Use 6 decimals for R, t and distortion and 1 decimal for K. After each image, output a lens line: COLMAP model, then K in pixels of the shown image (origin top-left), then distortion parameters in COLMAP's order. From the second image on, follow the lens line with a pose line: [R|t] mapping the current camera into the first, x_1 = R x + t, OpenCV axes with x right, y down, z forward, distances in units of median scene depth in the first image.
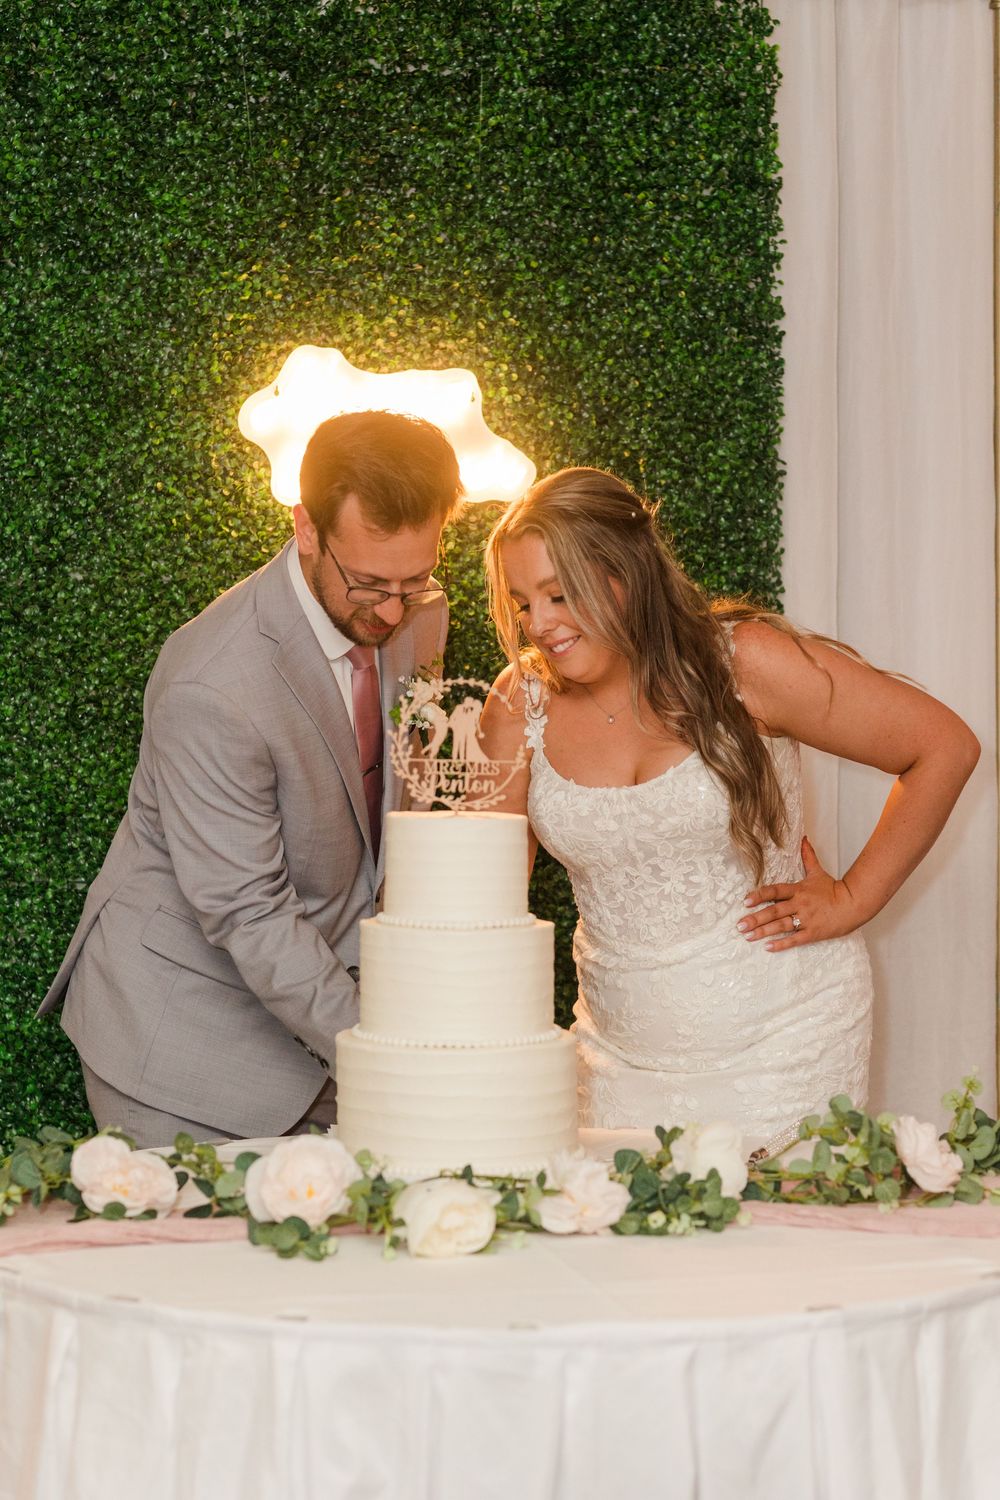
lens RADIAL K [[3684.4, 0, 500.0], [0, 3684.4, 750.0], [0, 0, 1]] dist [-0.009849, -0.070619]
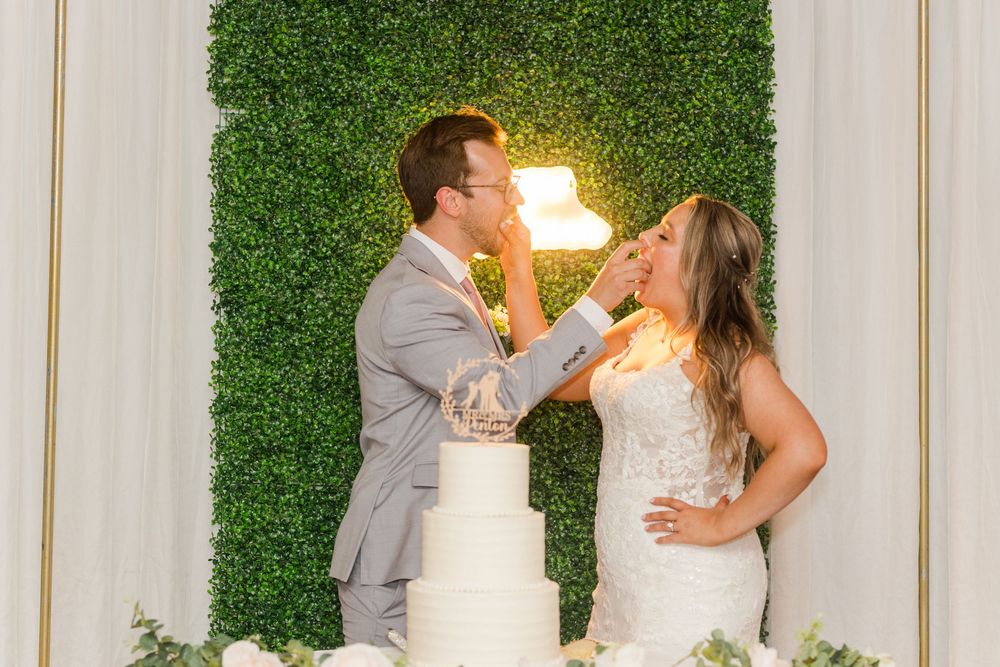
lens RADIAL K [[2316.6, 0, 500.0], [0, 2316.6, 333.5], [0, 0, 1]] dist [-0.002160, 0.209073]
pose [[0.986814, 0.008009, -0.161660, 0.127040], [-0.013685, 0.999327, -0.034029, 0.002970], [0.161279, 0.035793, 0.986260, 0.013289]]
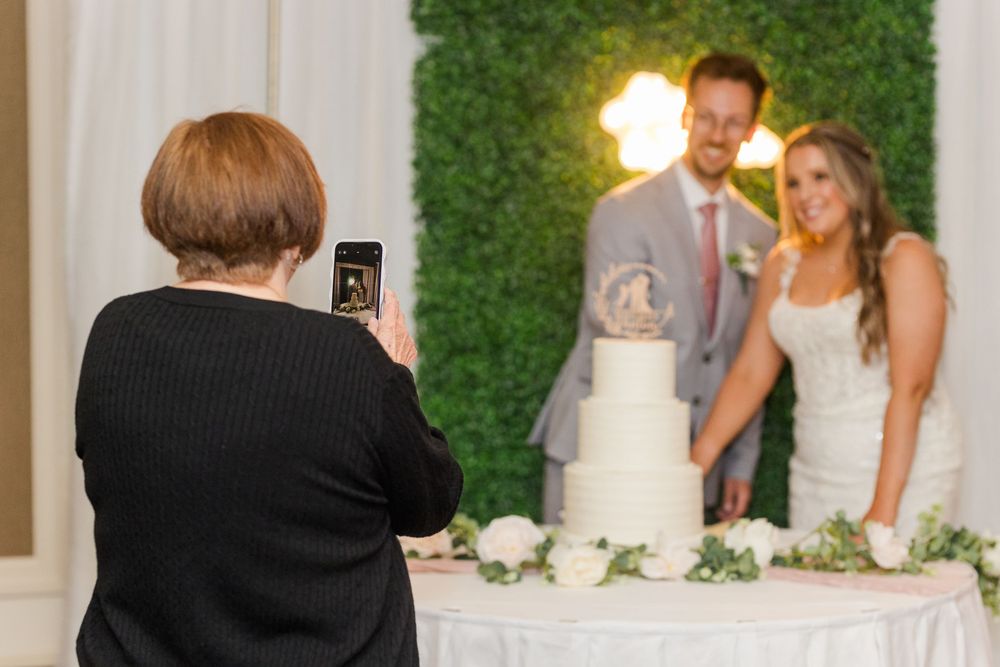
lens RADIAL K [[2316.6, 0, 500.0], [0, 2316.6, 333.5], [0, 0, 1]] dist [-0.002160, 0.209073]
pose [[0.958851, 0.018711, -0.283293, 0.194605], [-0.018608, 0.999822, 0.003055, 0.009458], [0.283300, 0.002342, 0.959029, -0.060620]]
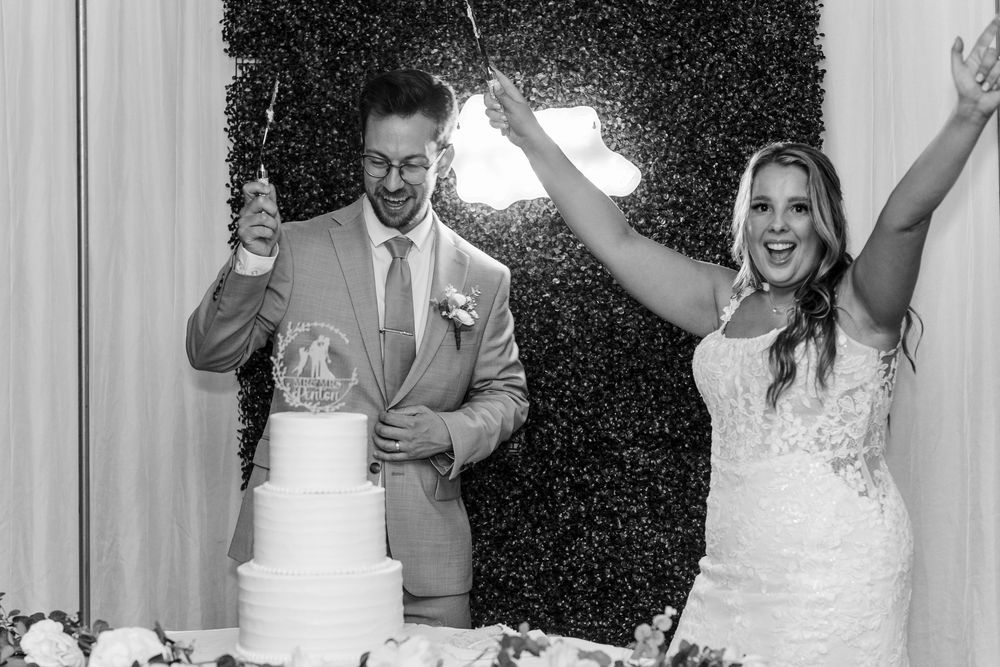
lens RADIAL K [[2316.6, 0, 500.0], [0, 2316.6, 333.5], [0, 0, 1]] dist [-0.002160, 0.209073]
pose [[0.890168, 0.006357, -0.455589, 0.385032], [-0.009434, 0.999945, -0.004481, -0.009335], [0.455536, 0.008287, 0.890179, 0.173242]]
